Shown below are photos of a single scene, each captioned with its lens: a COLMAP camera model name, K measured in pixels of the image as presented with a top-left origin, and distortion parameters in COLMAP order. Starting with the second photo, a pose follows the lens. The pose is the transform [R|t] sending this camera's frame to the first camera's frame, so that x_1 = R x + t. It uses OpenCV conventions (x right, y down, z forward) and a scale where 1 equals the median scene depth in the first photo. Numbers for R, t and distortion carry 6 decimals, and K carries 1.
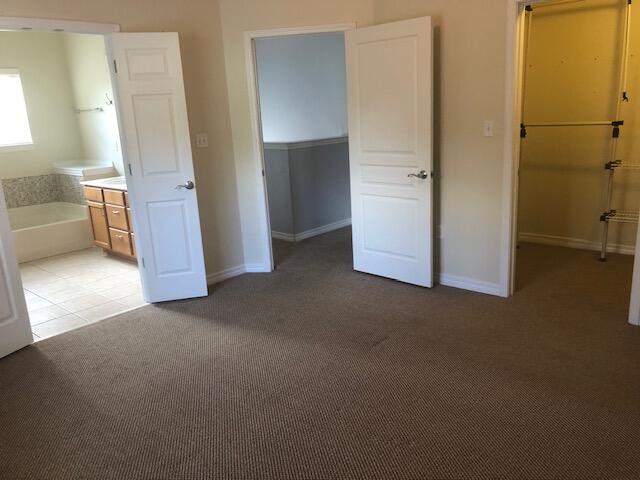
lens RADIAL K [[527.3, 0, 320.4], [0, 527.3, 242.2], [0, 0, 1]] dist [0.017053, 0.004138]
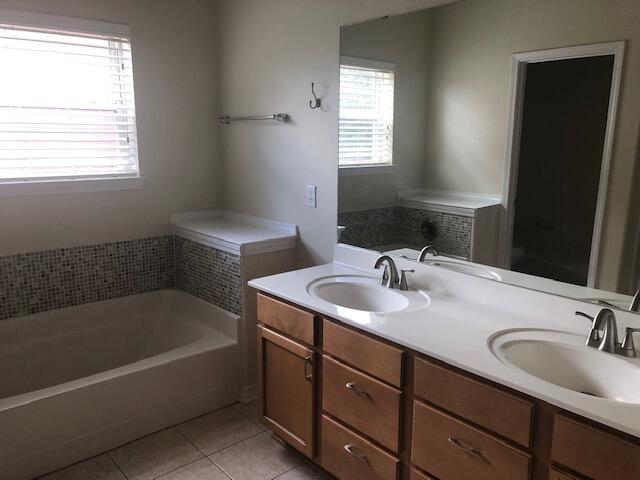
lens RADIAL K [[527.3, 0, 319.9], [0, 527.3, 238.0], [0, 0, 1]] dist [0.017053, 0.004138]
pose [[0.992762, 0.076670, -0.092436, -0.316539], [-0.081652, 0.995336, -0.051374, -0.114863], [0.088066, 0.058550, 0.994392, 0.510185]]
